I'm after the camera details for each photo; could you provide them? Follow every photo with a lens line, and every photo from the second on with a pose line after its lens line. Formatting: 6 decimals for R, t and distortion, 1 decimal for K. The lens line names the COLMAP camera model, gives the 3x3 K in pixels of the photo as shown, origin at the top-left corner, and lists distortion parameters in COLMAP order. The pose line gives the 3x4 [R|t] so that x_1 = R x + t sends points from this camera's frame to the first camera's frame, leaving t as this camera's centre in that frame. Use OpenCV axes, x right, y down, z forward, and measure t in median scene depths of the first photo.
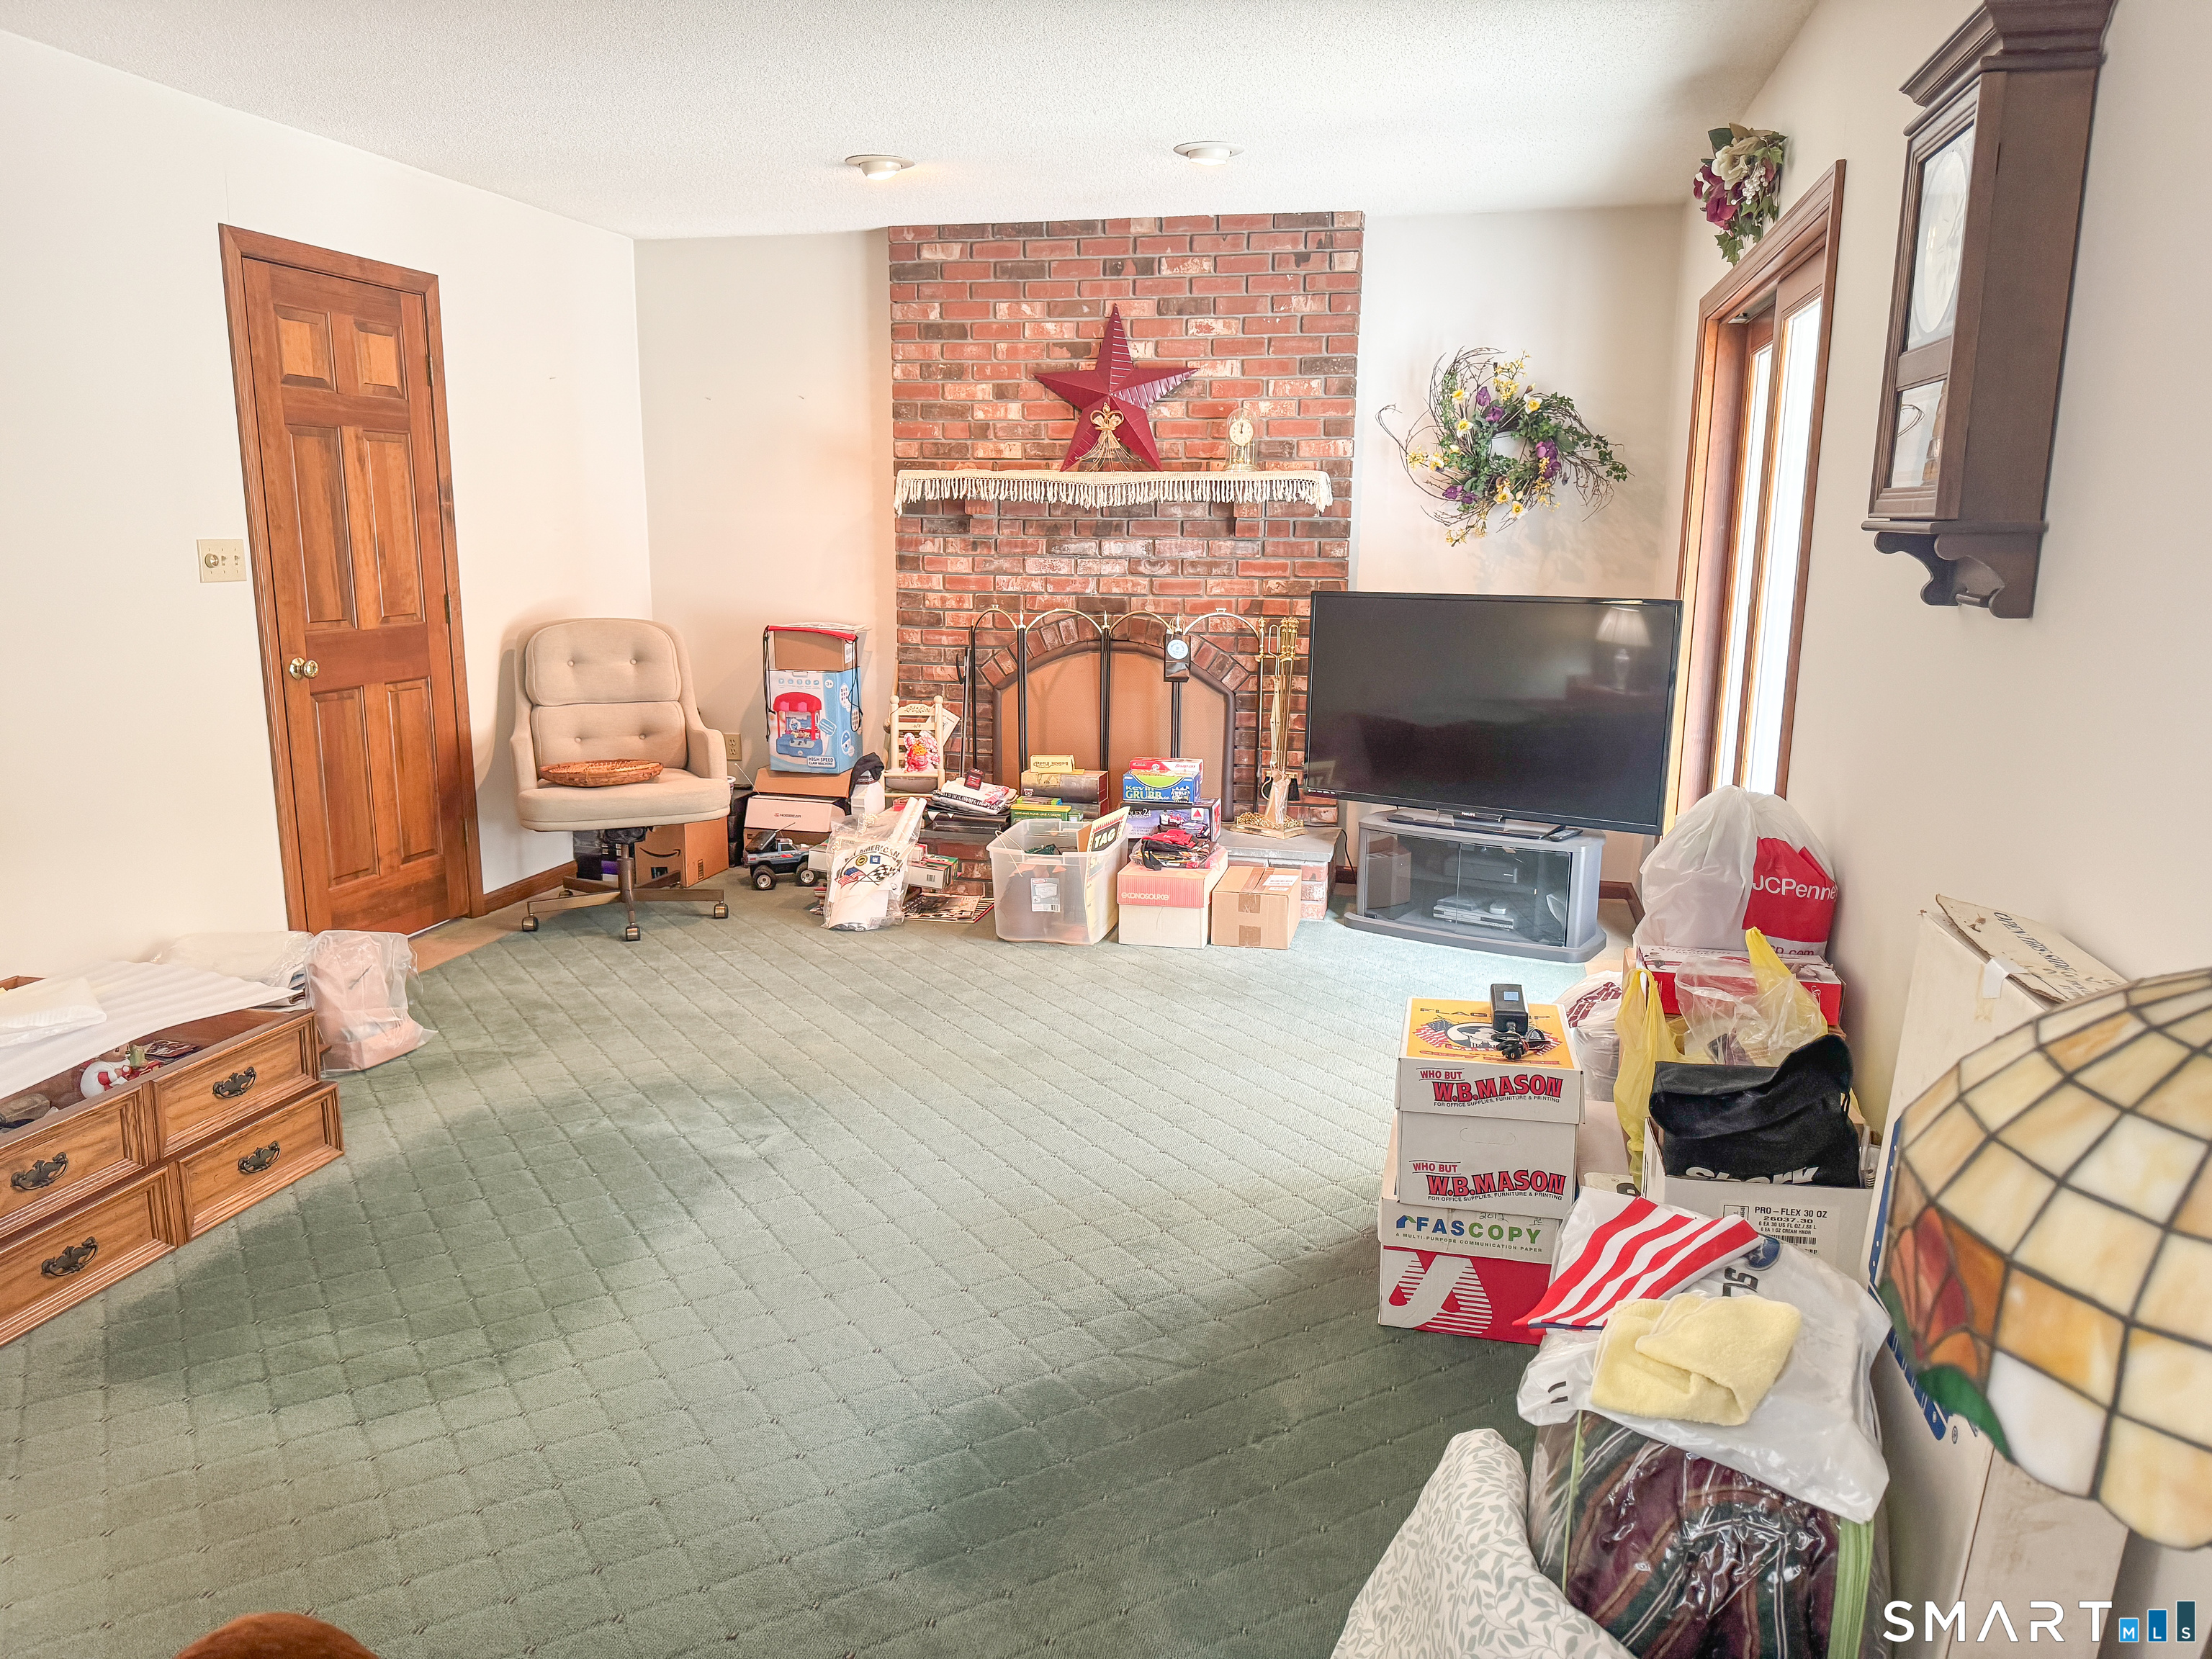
lens RADIAL K [[1559.4, 0, 1086.1], [0, 1559.4, 838.5], [0, 0, 1]] dist [0.068585, -0.076640]
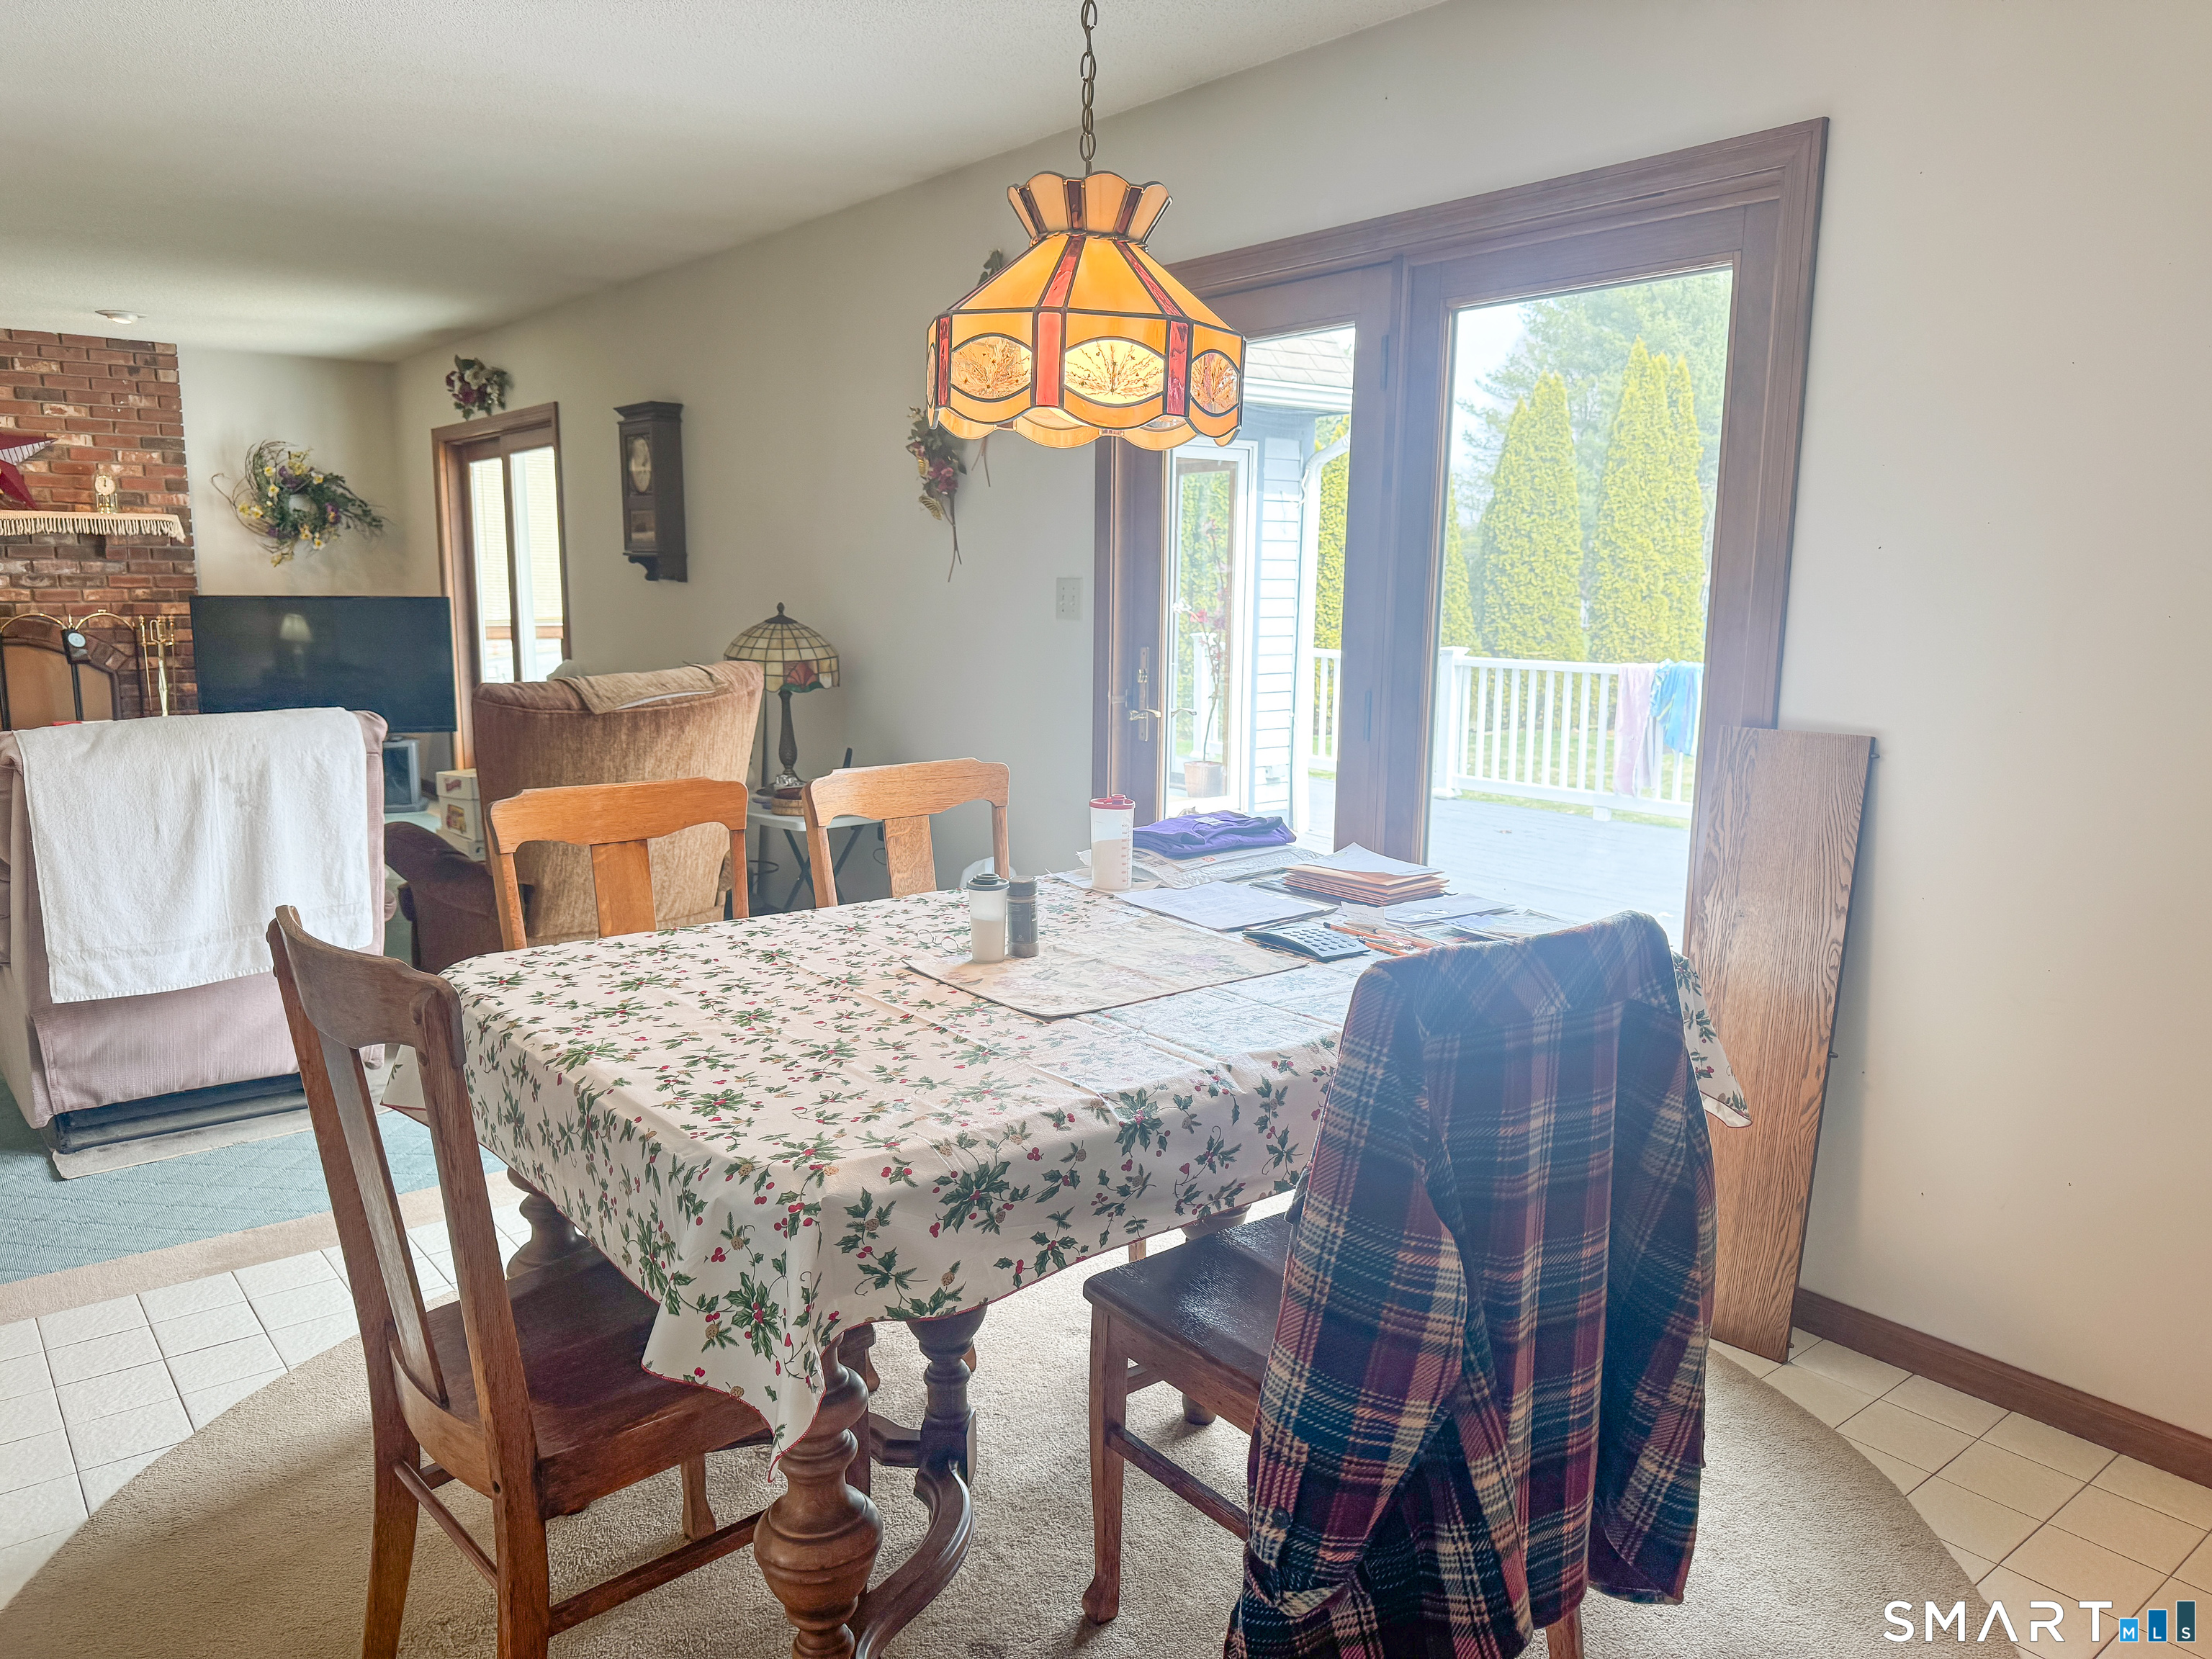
lens RADIAL K [[1559.4, 0, 1122.7], [0, 1559.4, 829.1], [0, 0, 1]] dist [0.068585, -0.076640]
pose [[0.597645, -0.129833, 0.791179, -0.521847], [0.154162, 0.986997, 0.045515, 0.123616], [-0.786800, 0.094768, 0.609889, -0.566892]]
